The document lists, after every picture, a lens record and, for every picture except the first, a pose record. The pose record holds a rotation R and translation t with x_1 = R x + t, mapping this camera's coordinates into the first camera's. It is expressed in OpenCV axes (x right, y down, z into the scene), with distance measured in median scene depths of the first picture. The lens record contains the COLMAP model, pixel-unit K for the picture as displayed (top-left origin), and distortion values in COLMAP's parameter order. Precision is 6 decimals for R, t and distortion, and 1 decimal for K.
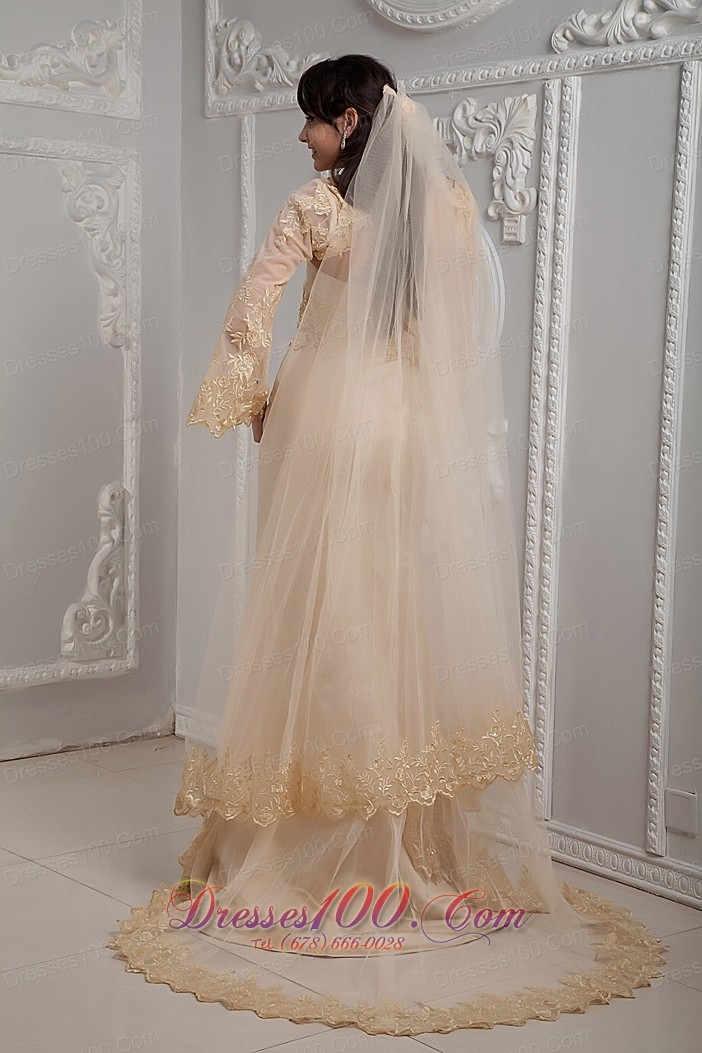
lens RADIAL K [[1902.0, 0, 351.0], [0, 1902.0, 526.5], [0, 0, 1]] dist [0.289268, 0.122081]
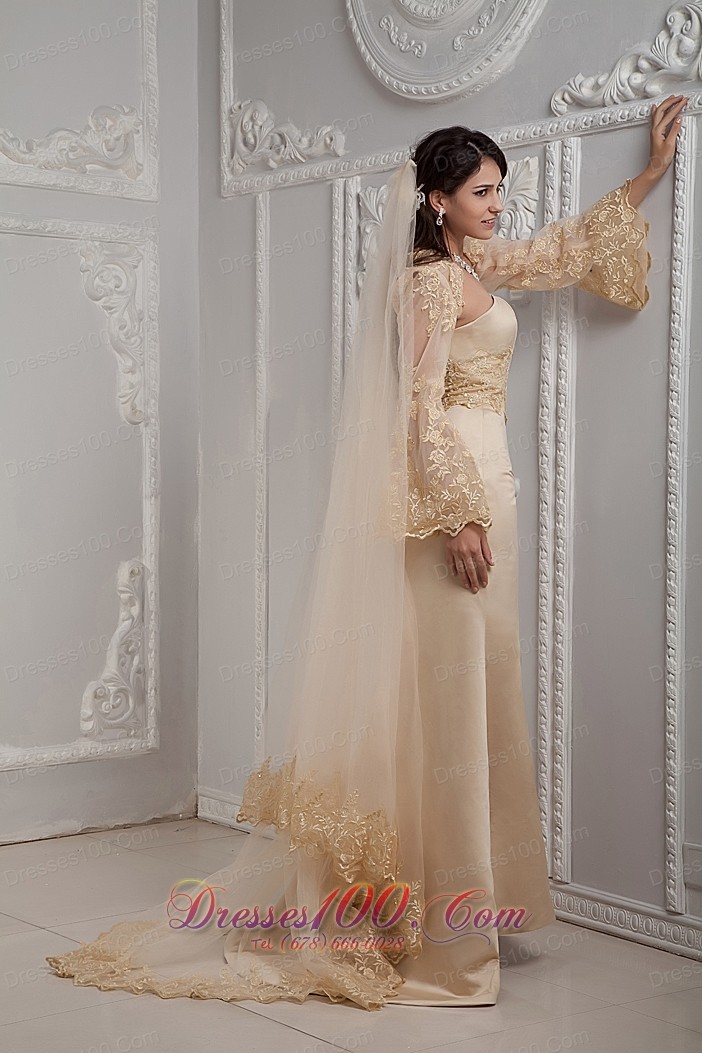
lens RADIAL K [[1988.1, 0, 351.0], [0, 1988.1, 526.5], [0, 0, 1]] dist [0.316373, 0.079167]
pose [[0.999364, -0.016582, -0.031580, 0.027499], [0.014352, 0.997472, -0.069592, 0.041587], [0.032654, 0.069095, 0.997076, -0.042435]]
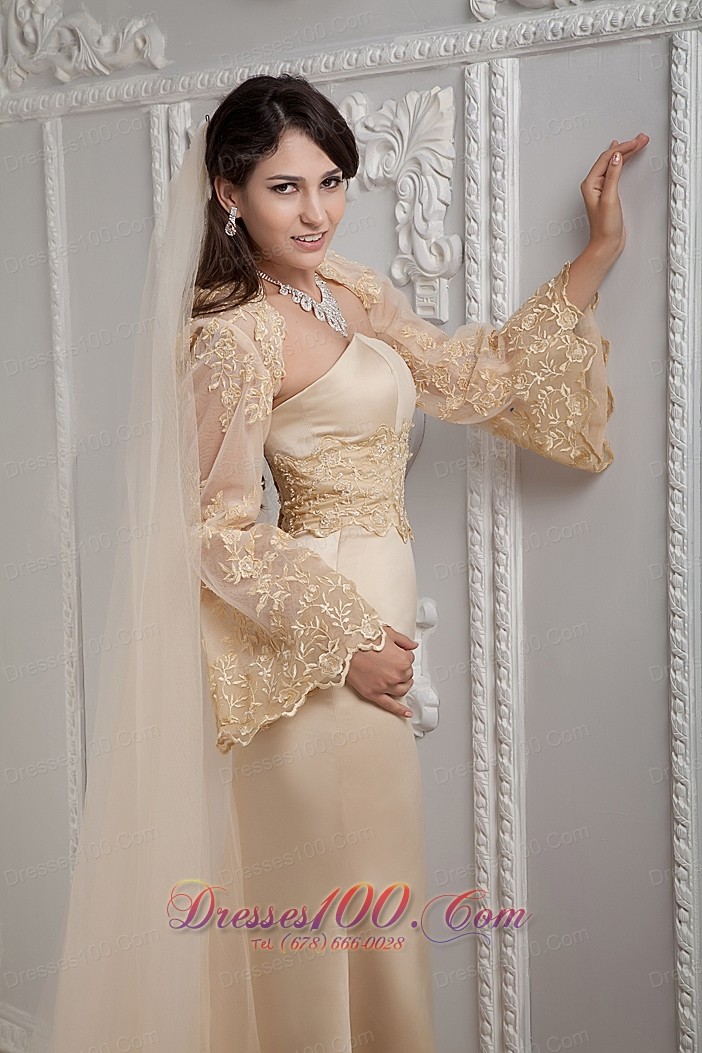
lens RADIAL K [[2290.3, 0, 351.0], [0, 2290.3, 526.5], [0, 0, 1]] dist [0.403948, 0.085972]
pose [[0.998593, -0.041825, -0.032596, 0.080383], [0.041731, 0.999122, -0.003582, -0.079373], [0.032718, 0.002217, 0.999462, 0.246302]]
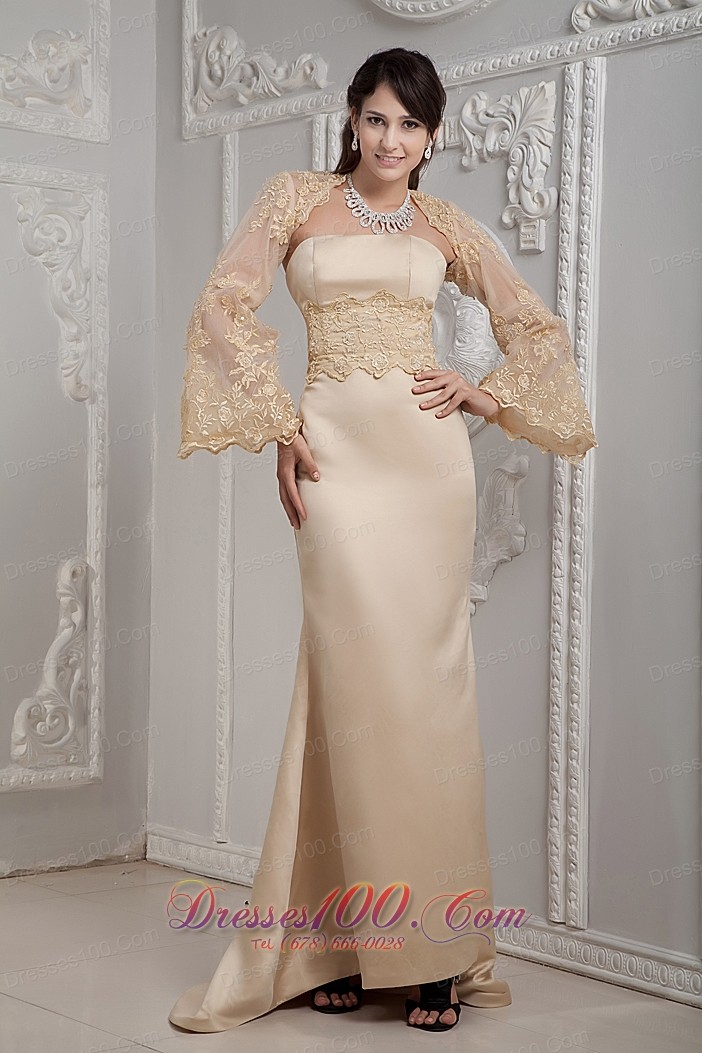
lens RADIAL K [[2195.7, 0, 351.0], [0, 2195.7, 526.5], [0, 0, 1]] dist [0.378005, 0.006971]
pose [[0.999904, -0.007413, -0.011723, 0.013872], [0.006309, 0.995777, -0.091587, 0.067081], [0.012353, 0.091505, 0.995728, 0.014614]]
